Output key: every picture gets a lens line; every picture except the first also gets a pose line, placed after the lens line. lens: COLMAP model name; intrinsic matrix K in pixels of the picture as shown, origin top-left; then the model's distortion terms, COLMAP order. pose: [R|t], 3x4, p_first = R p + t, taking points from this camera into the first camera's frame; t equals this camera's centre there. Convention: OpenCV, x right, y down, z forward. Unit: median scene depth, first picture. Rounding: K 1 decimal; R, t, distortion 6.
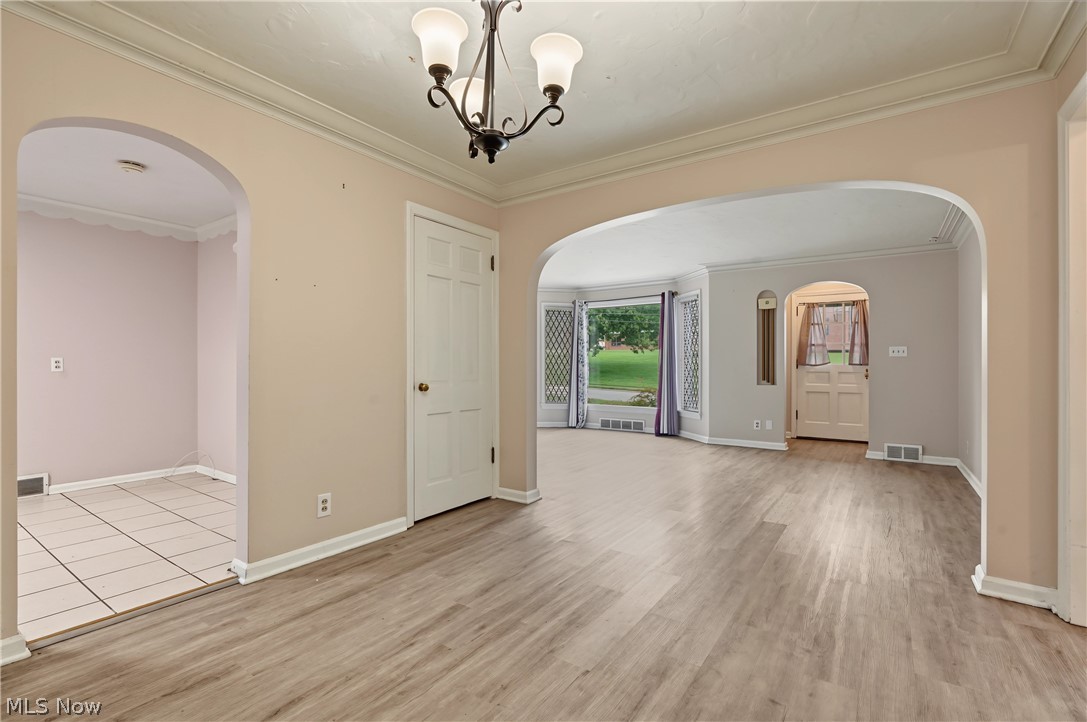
lens RADIAL K [[493.7, 0, 544.9], [0, 493.7, 363.8], [0, 0, 1]] dist [-0.001319, 0.000991]
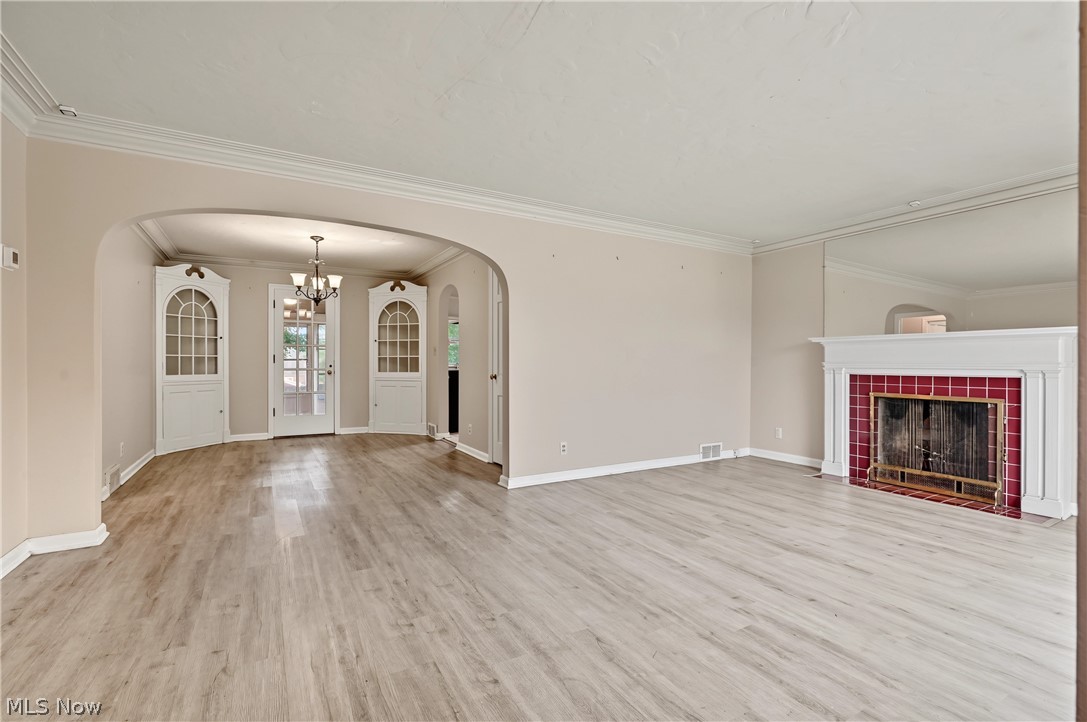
lens RADIAL K [[493.7, 0, 544.5], [0, 493.7, 363.0], [0, 0, 1]] dist [-0.001319, 0.000991]
pose [[-0.433137, -0.001813, -0.901326, 1.748320], [0.001547, 0.999995, -0.002755, 0.012823], [0.901327, -0.002588, -0.433132, 2.936872]]
